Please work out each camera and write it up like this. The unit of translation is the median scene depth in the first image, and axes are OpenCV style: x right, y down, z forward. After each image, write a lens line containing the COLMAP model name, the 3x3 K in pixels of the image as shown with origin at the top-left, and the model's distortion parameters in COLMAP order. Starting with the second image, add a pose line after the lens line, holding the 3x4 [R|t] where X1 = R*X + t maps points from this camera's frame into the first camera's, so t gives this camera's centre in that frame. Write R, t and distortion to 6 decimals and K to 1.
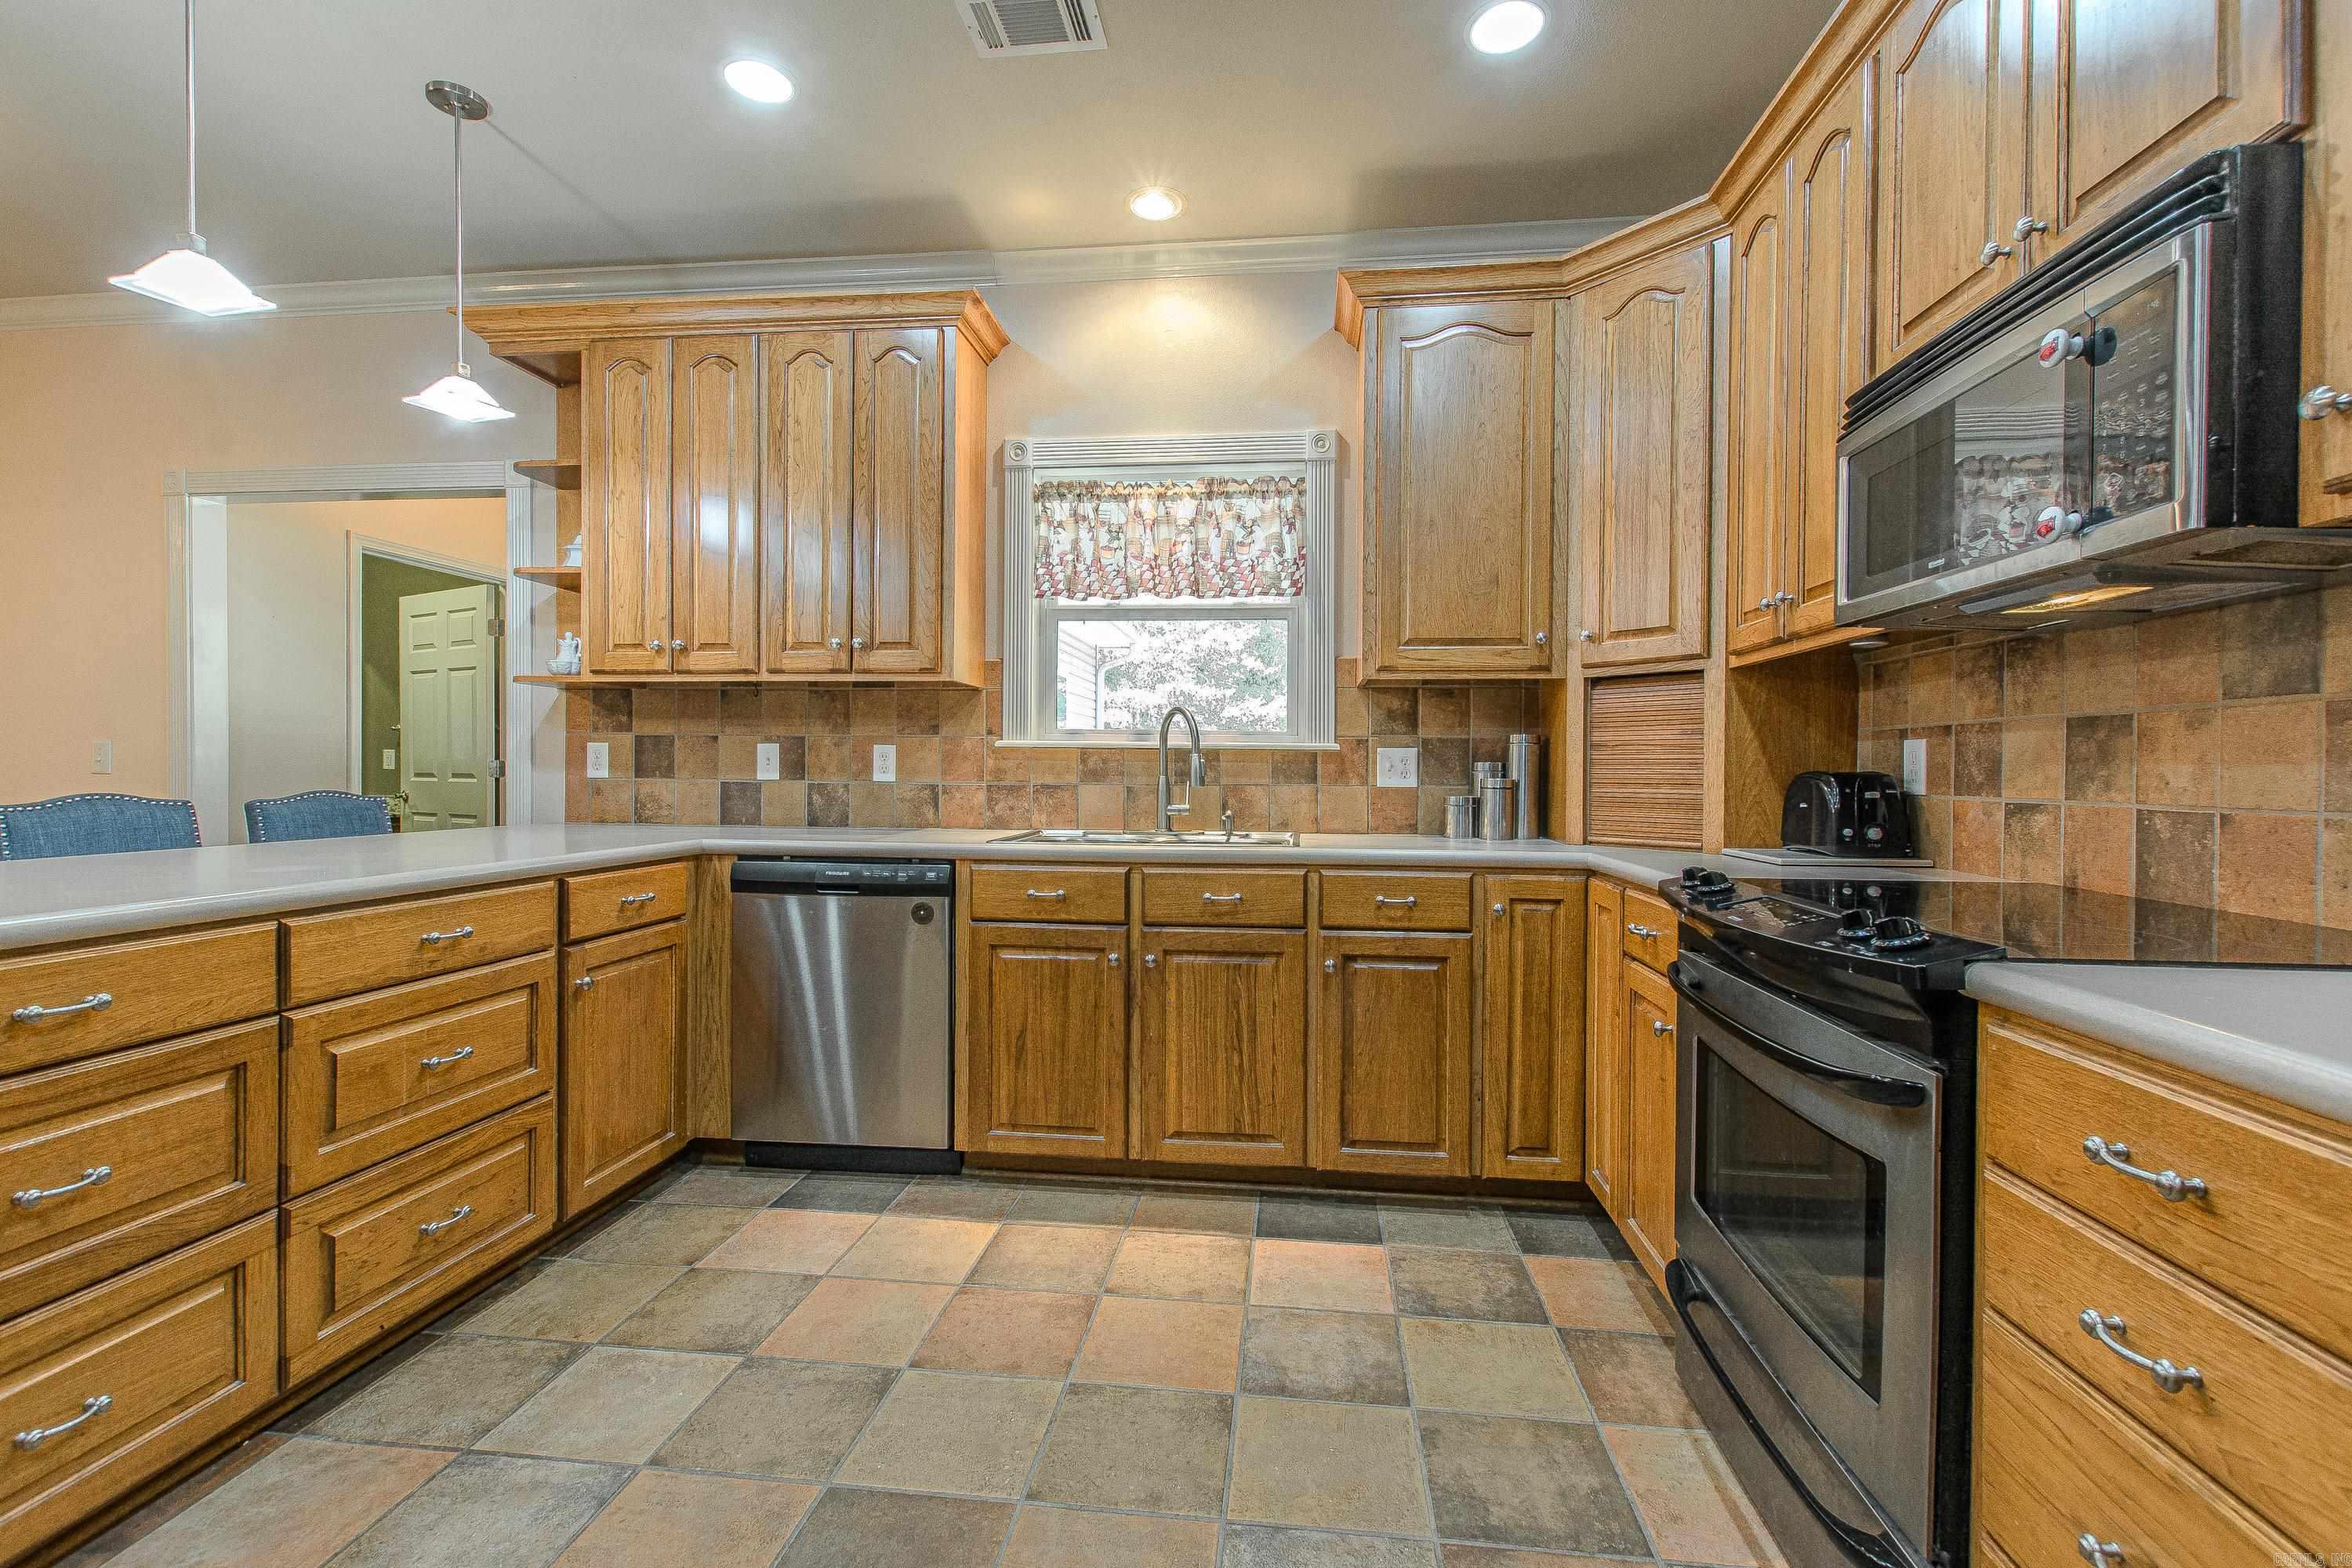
lens RADIAL K [[1021.9, 0, 1187.5], [0, 1021.9, 781.1], [0, 0, 1]] dist [0.001154, -0.000773]
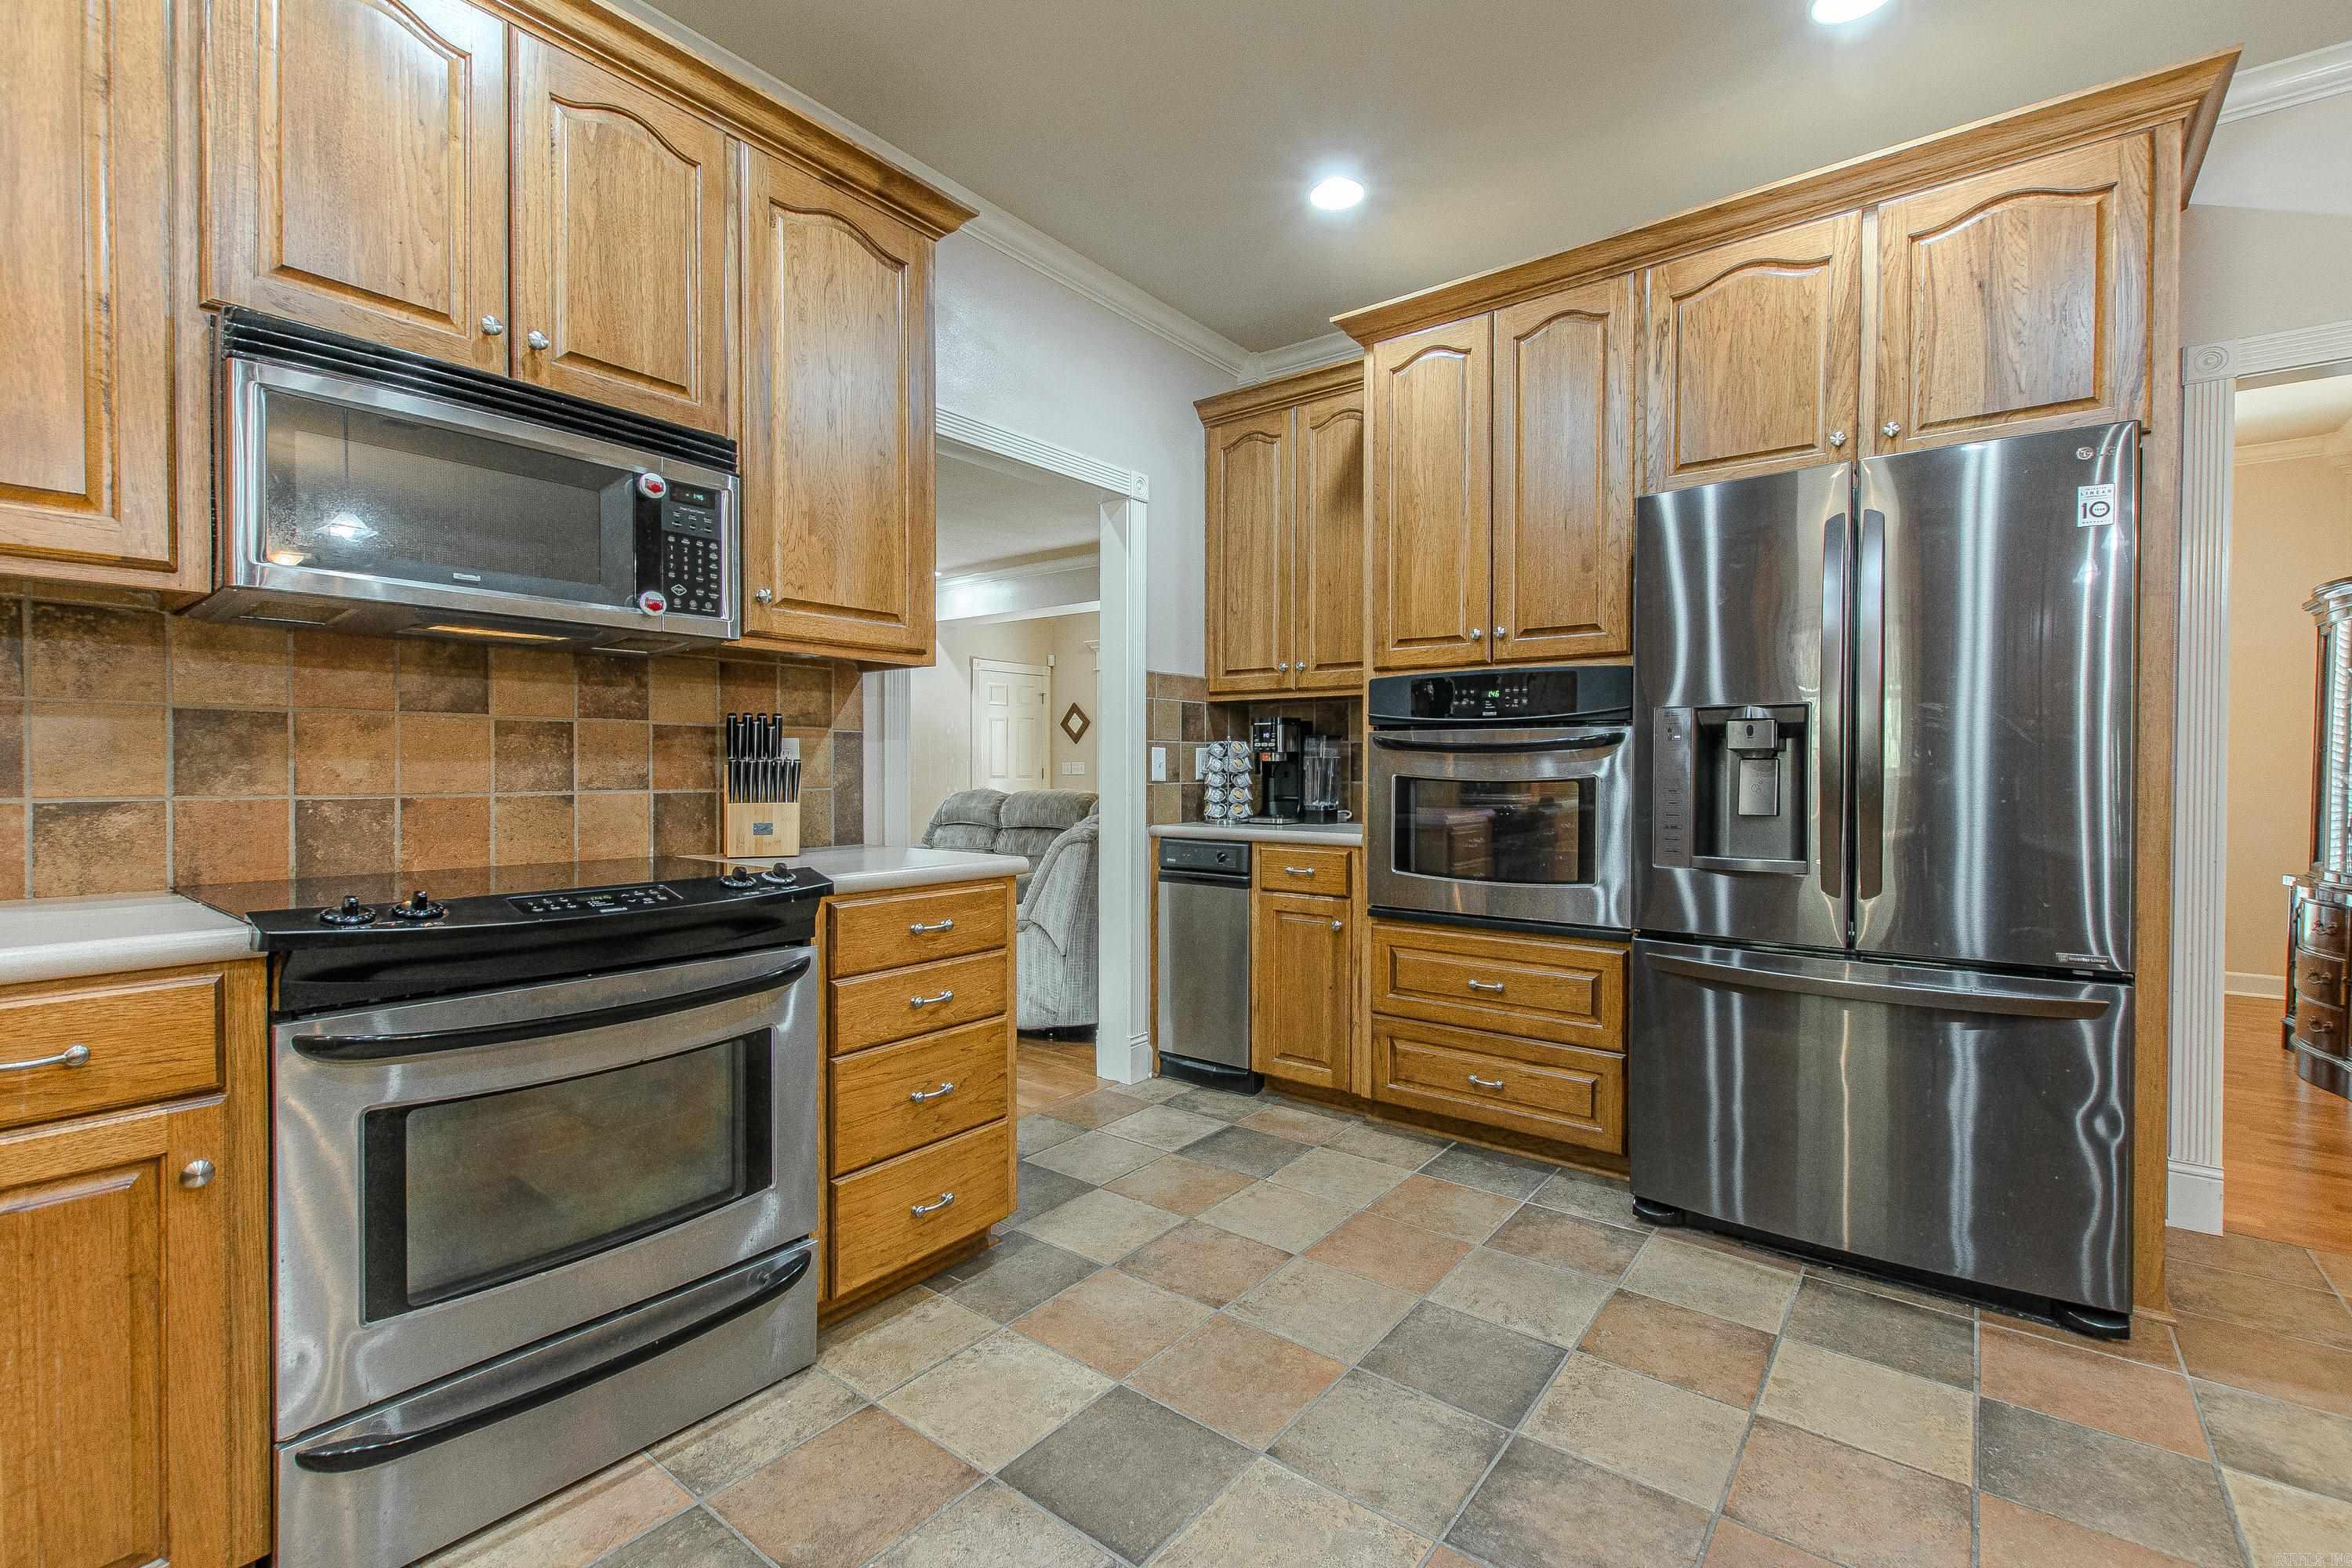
lens RADIAL K [[1019.7, 0, 1188.6], [0, 1019.7, 781.9], [0, 0, 1]] dist [0.001535, -0.000510]
pose [[-0.856570, -0.017384, 0.515738, -0.281762], [-0.004203, 0.999634, 0.026713, -0.015481], [-0.516014, 0.020714, -0.856330, 0.885173]]
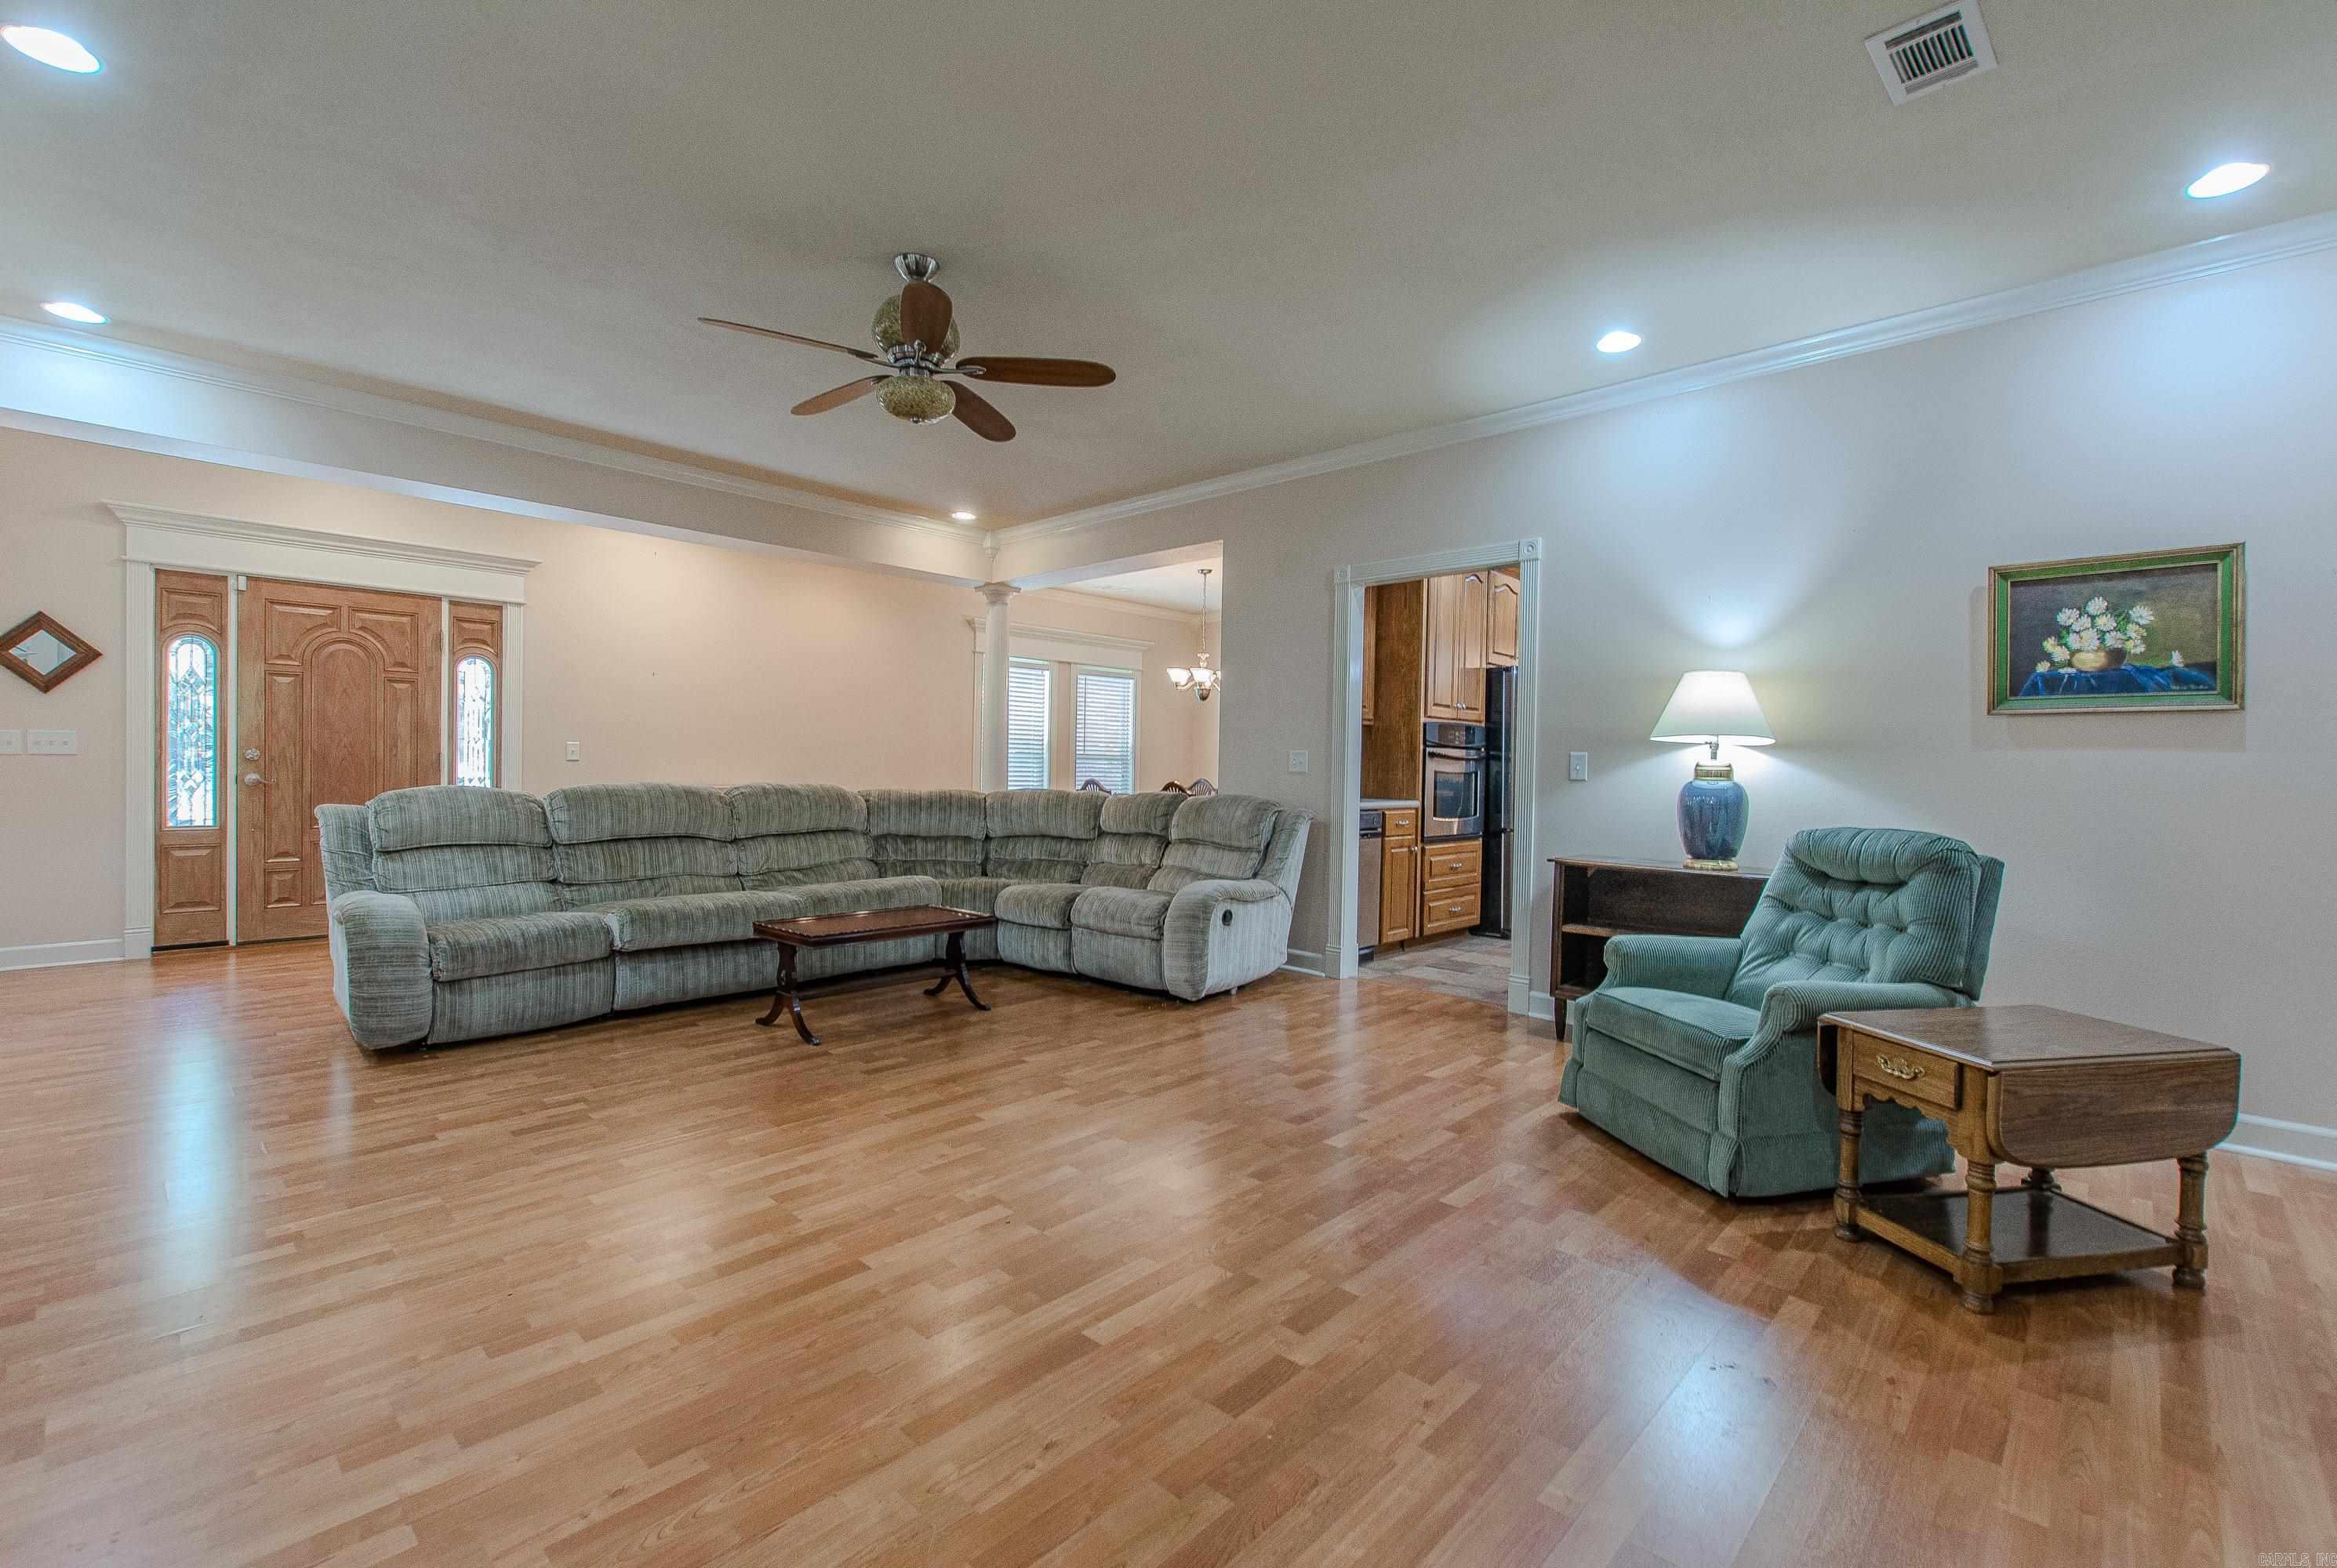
lens RADIAL K [[1016.7, 0, 1185.2], [0, 1016.7, 775.1], [0, 0, 1]] dist [0.001514, 0.000114]
pose [[-0.597155, -0.011137, -0.802049, 2.276680], [-0.033501, 0.999377, 0.011066, 0.006293], [0.801426, 0.033478, -0.597156, 0.701219]]
